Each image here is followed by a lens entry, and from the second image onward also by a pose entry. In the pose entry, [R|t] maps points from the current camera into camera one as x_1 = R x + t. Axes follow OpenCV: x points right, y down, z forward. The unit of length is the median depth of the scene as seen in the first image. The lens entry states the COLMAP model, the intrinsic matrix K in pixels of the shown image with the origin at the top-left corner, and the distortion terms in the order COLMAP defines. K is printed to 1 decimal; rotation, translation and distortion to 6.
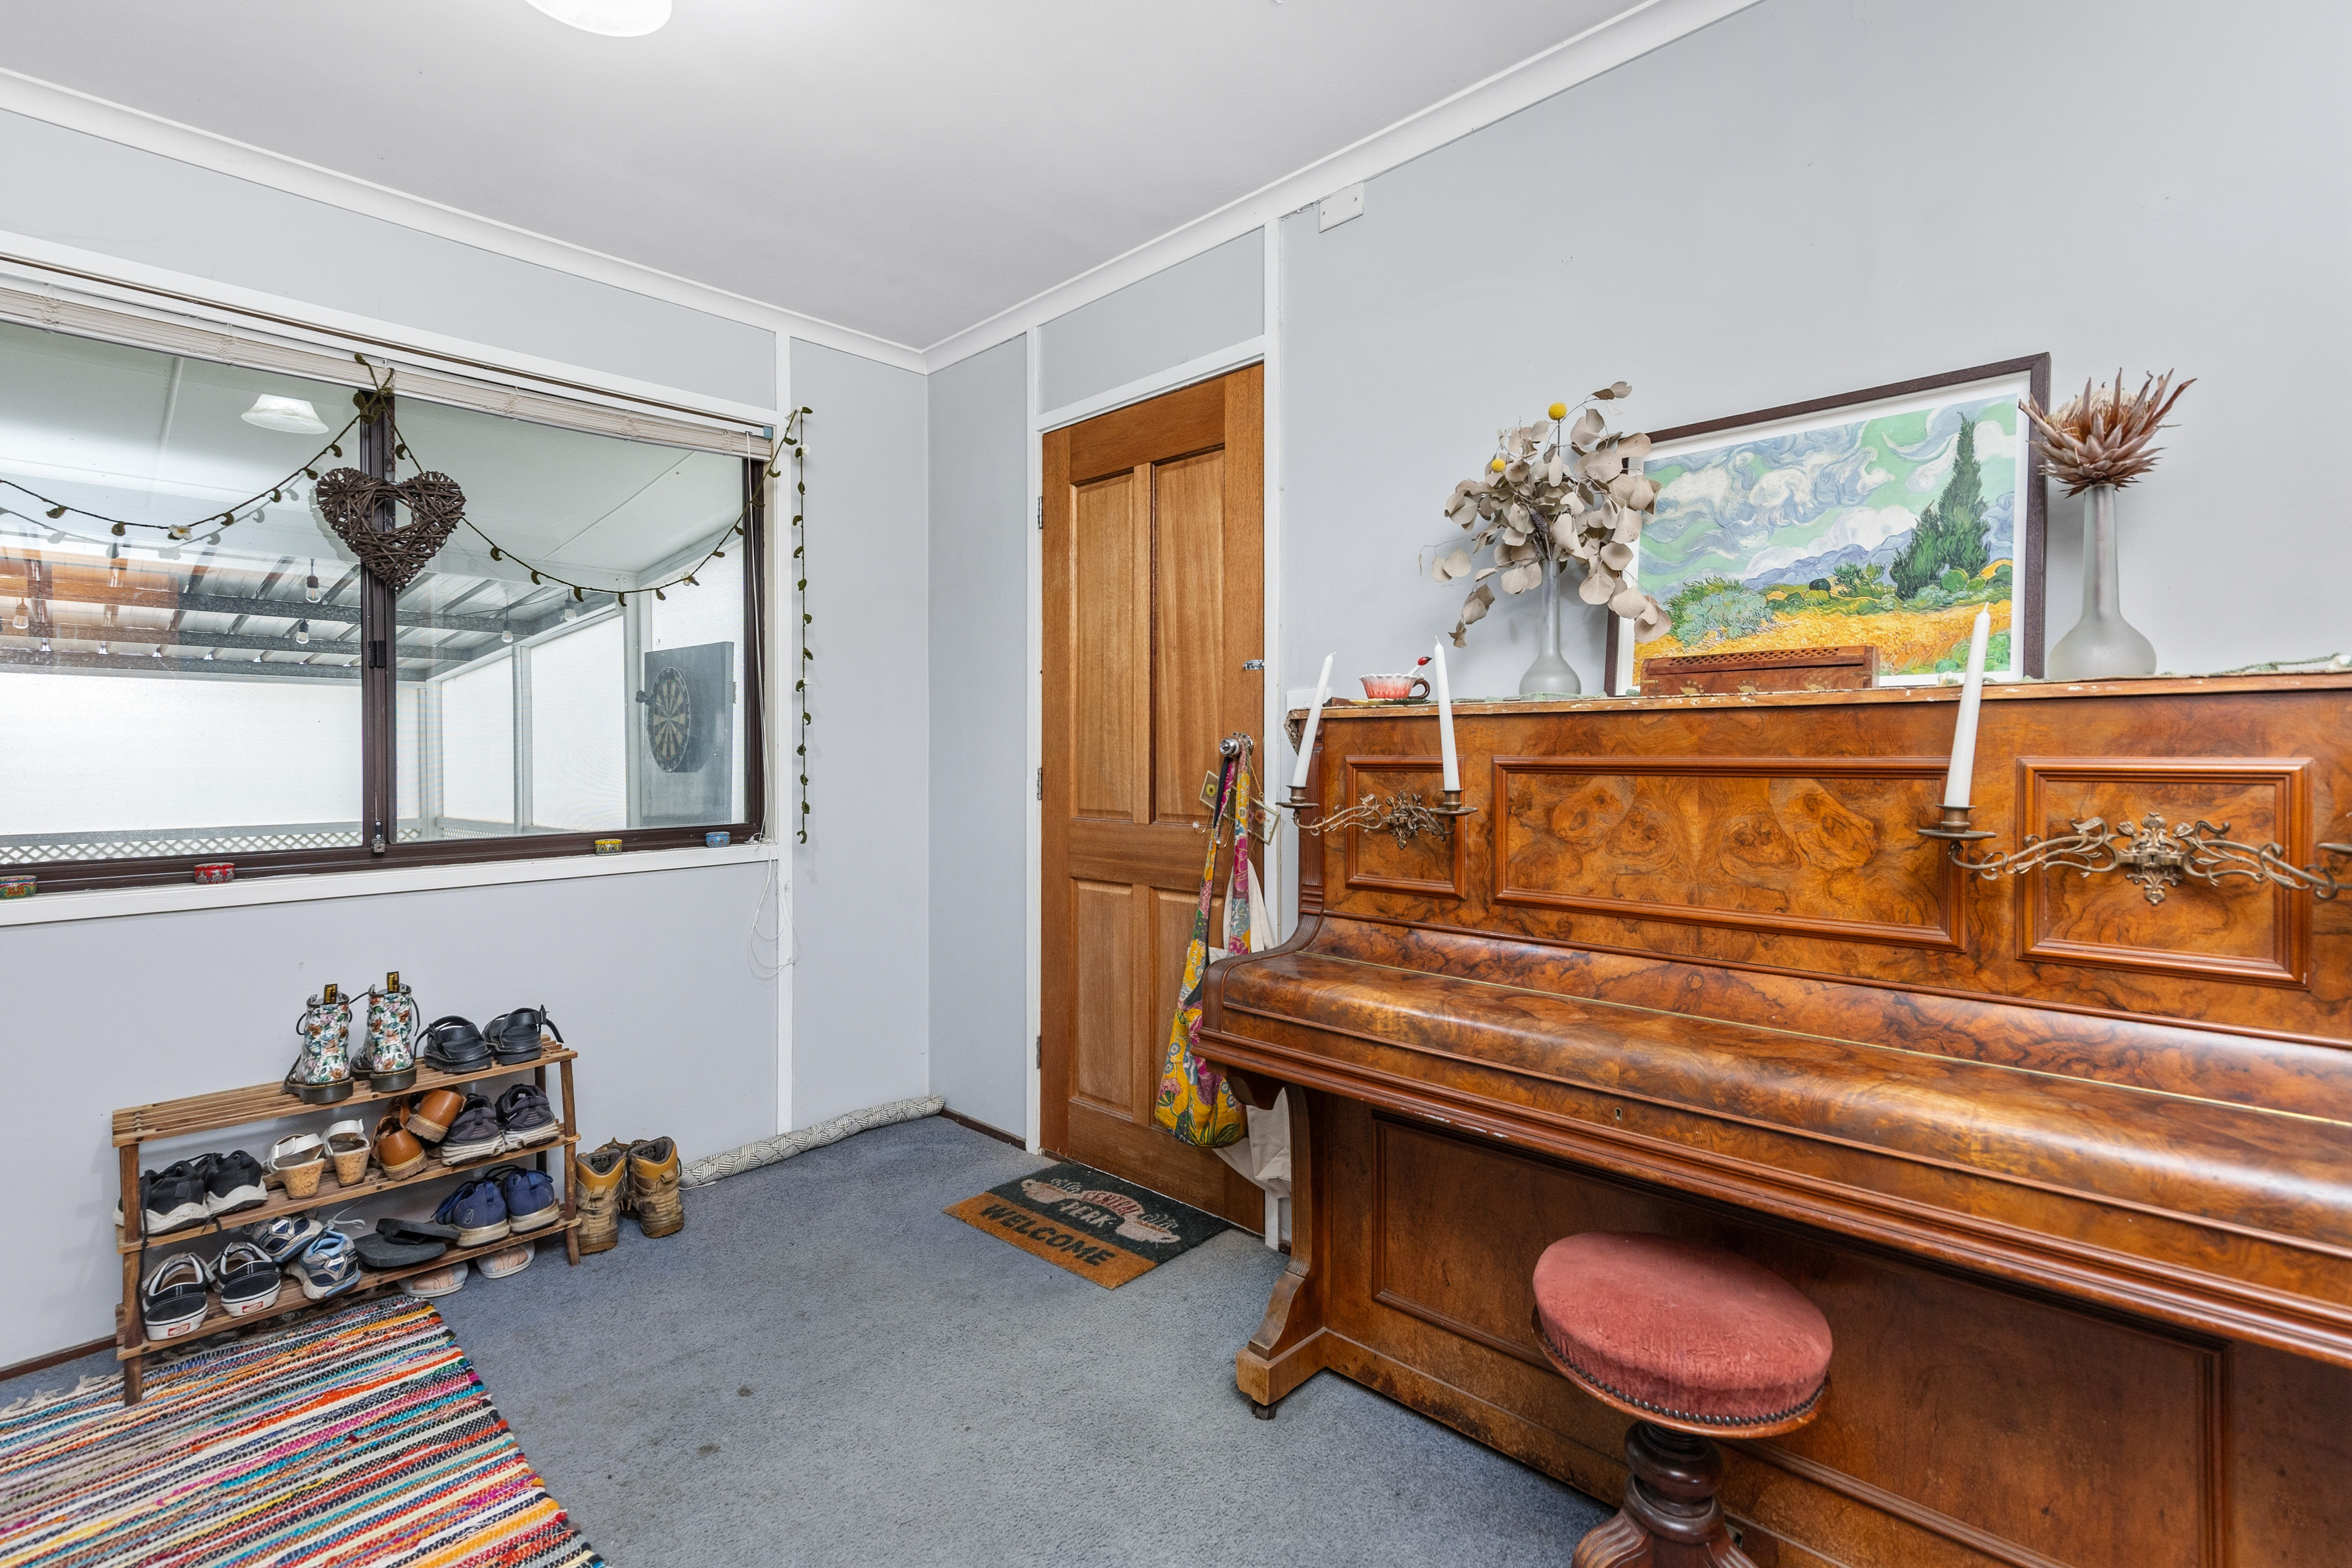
lens RADIAL K [[1059.2, 0, 1183.4], [0, 1059.2, 764.8], [0, 0, 1]] dist [-0.000091, 0.000019]
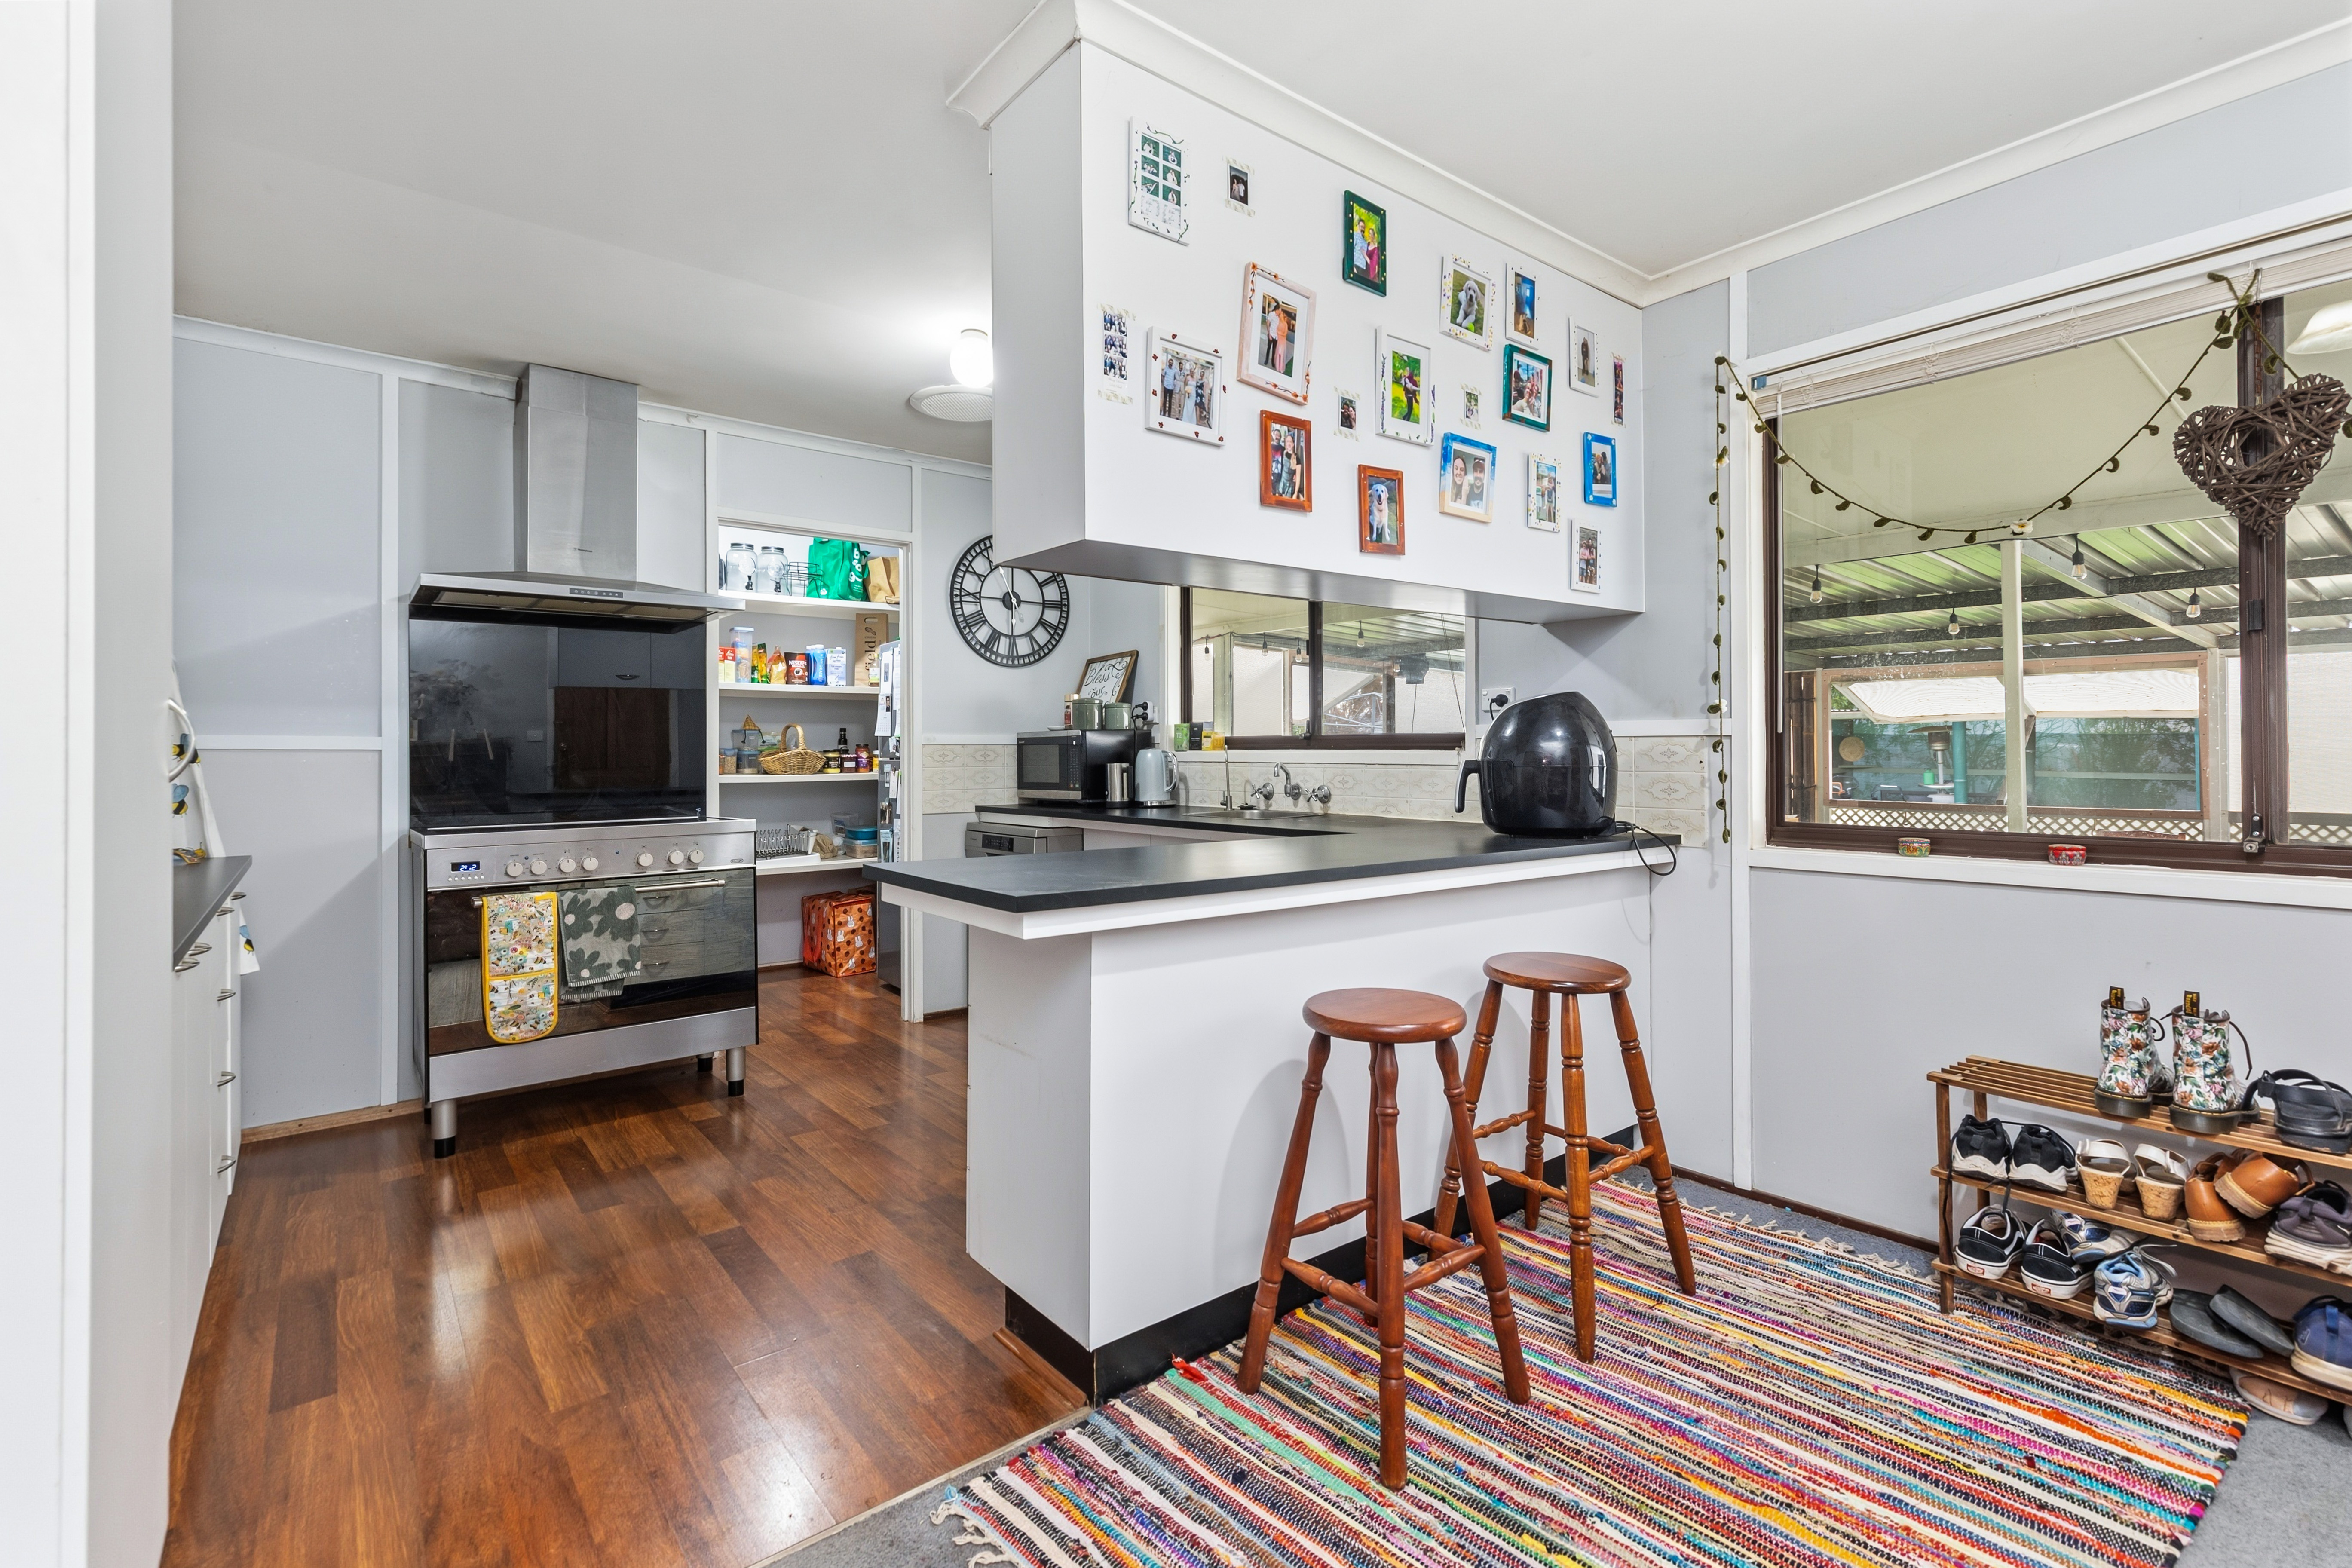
lens RADIAL K [[1055.5, 0, 1177.6], [0, 1055.5, 742.3], [0, 0, 1]] dist [0.001174, 0.000532]
pose [[-0.149017, 0.001780, -0.988833, 0.241870], [0.004010, 0.999991, 0.001195, -0.010784], [0.988827, -0.003787, -0.149023, 0.355540]]
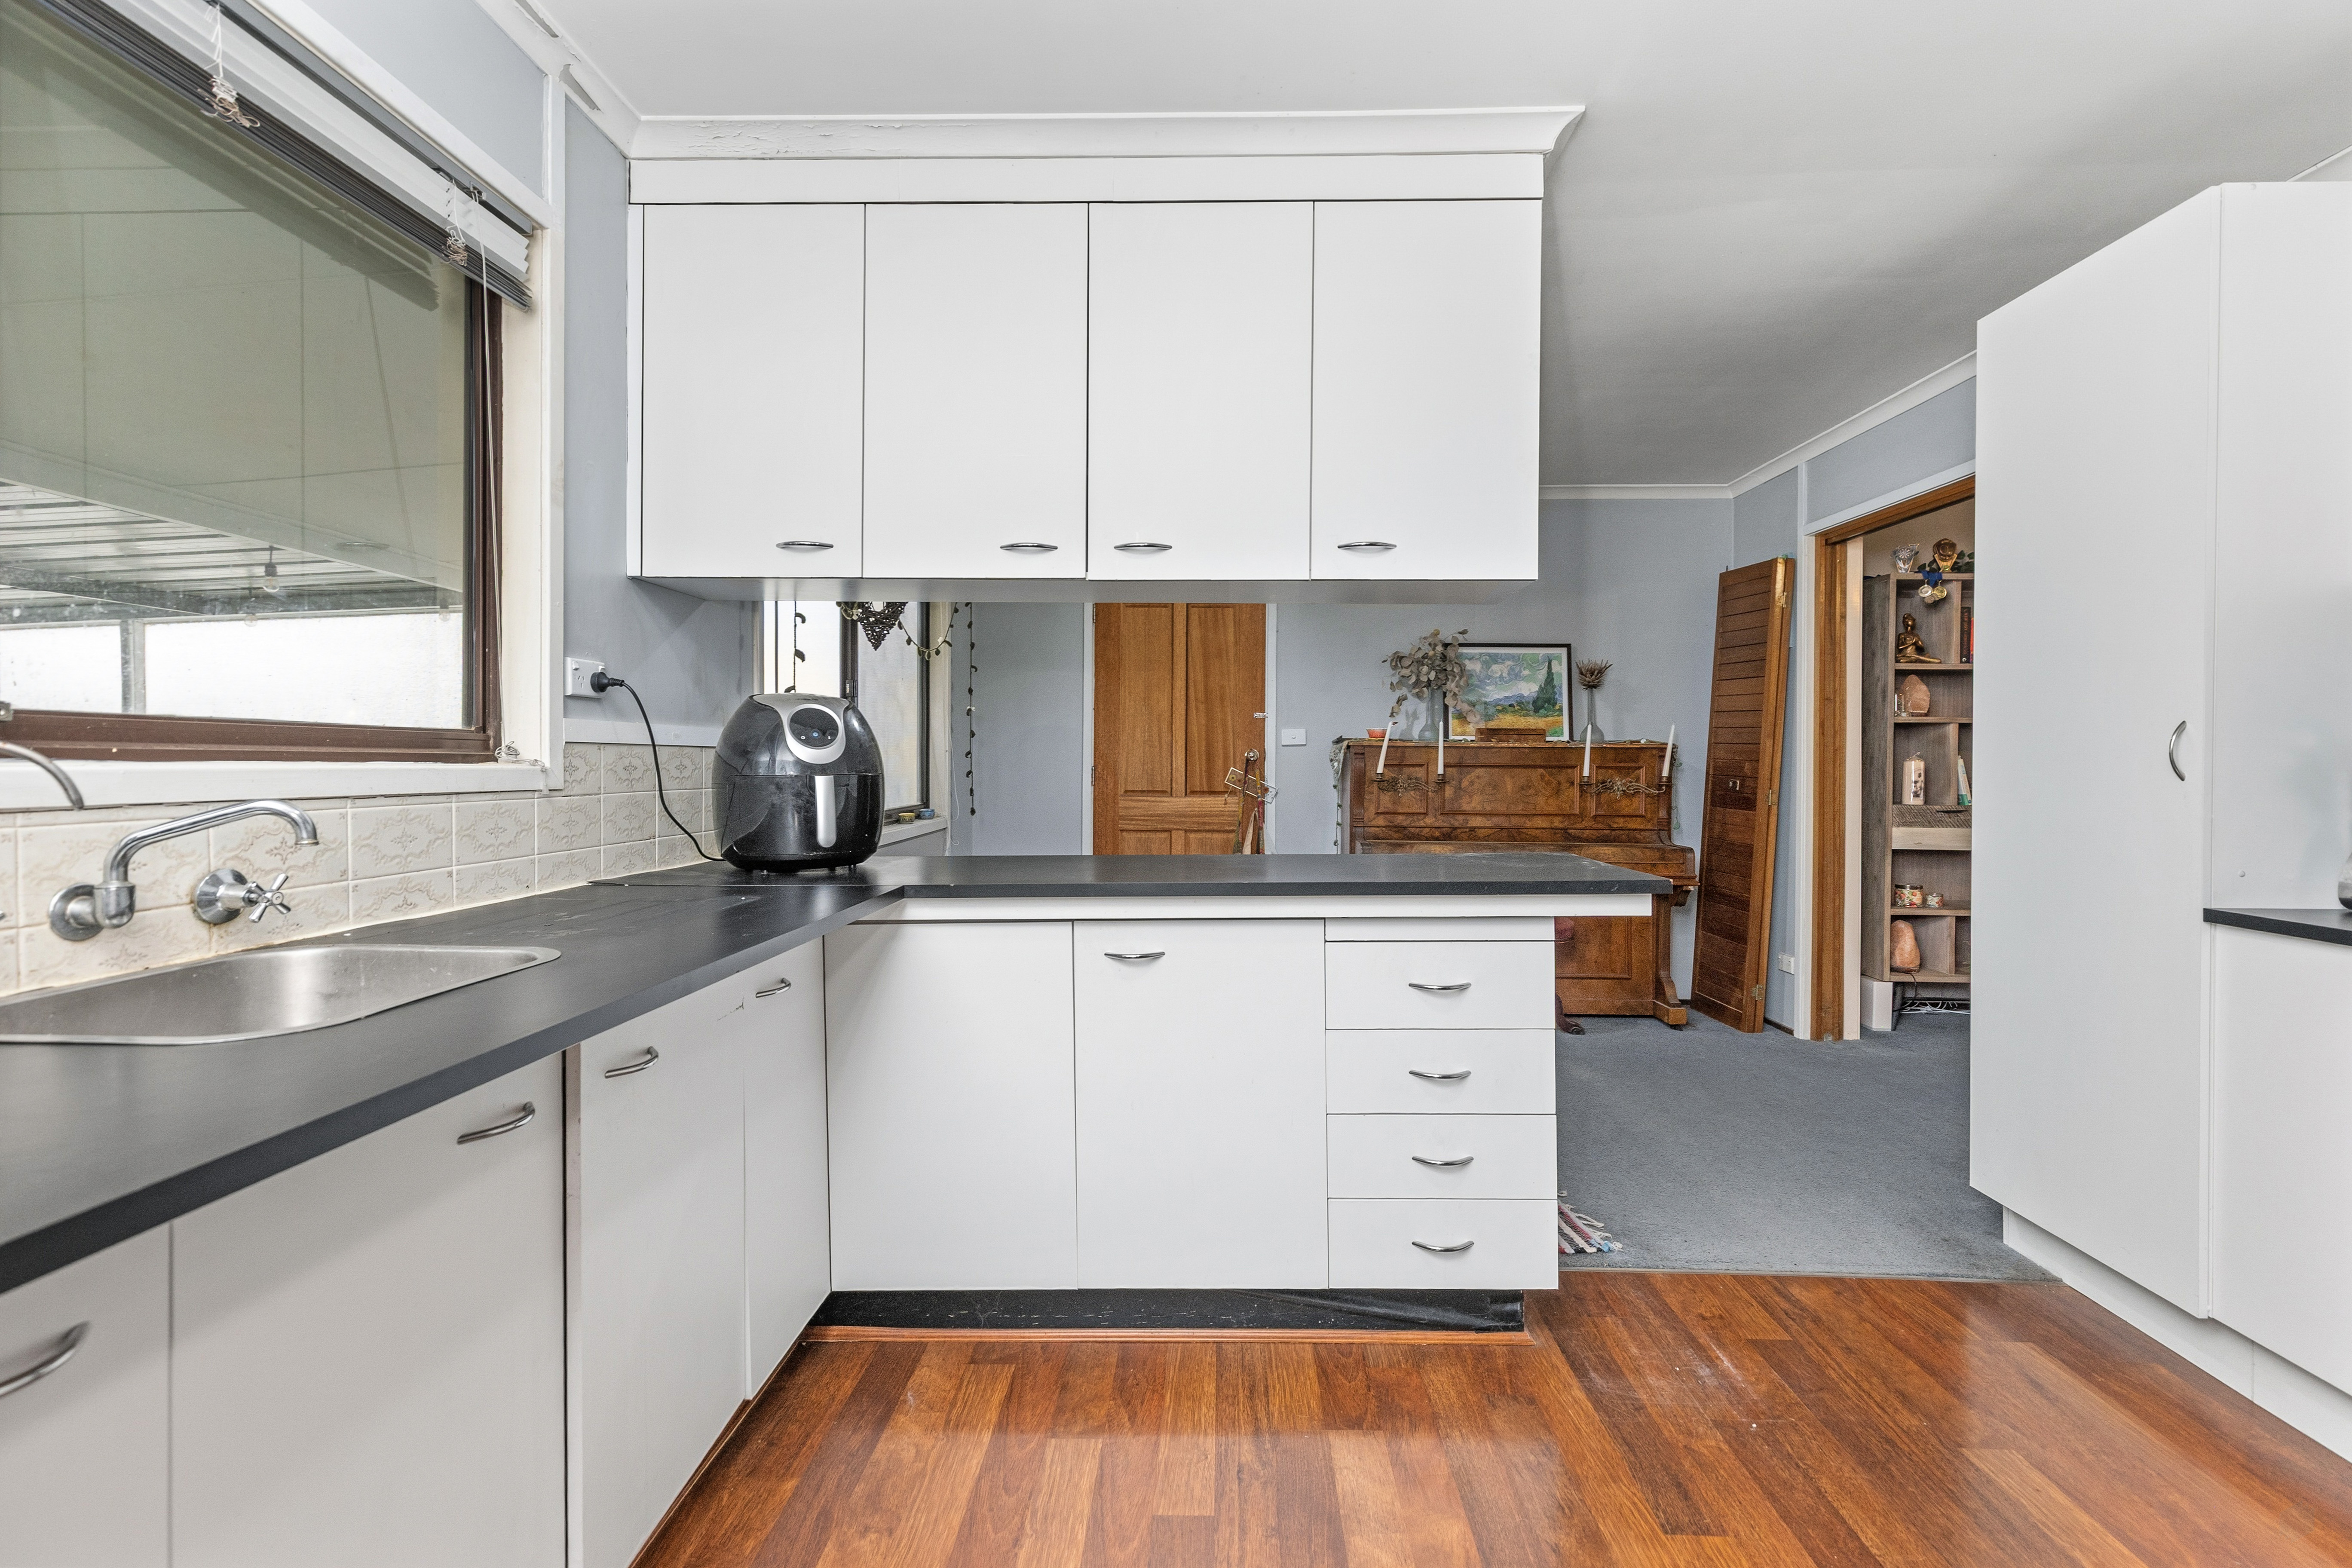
lens RADIAL K [[1059.2, 0, 1183.4], [0, 1059.2, 764.8], [0, 0, 1]] dist [-0.000091, 0.000019]
pose [[0.749283, 0.004976, 0.662232, -1.865421], [-0.001953, 0.999984, -0.005305, 0.014462], [-0.662247, 0.002682, 0.749281, -0.566673]]
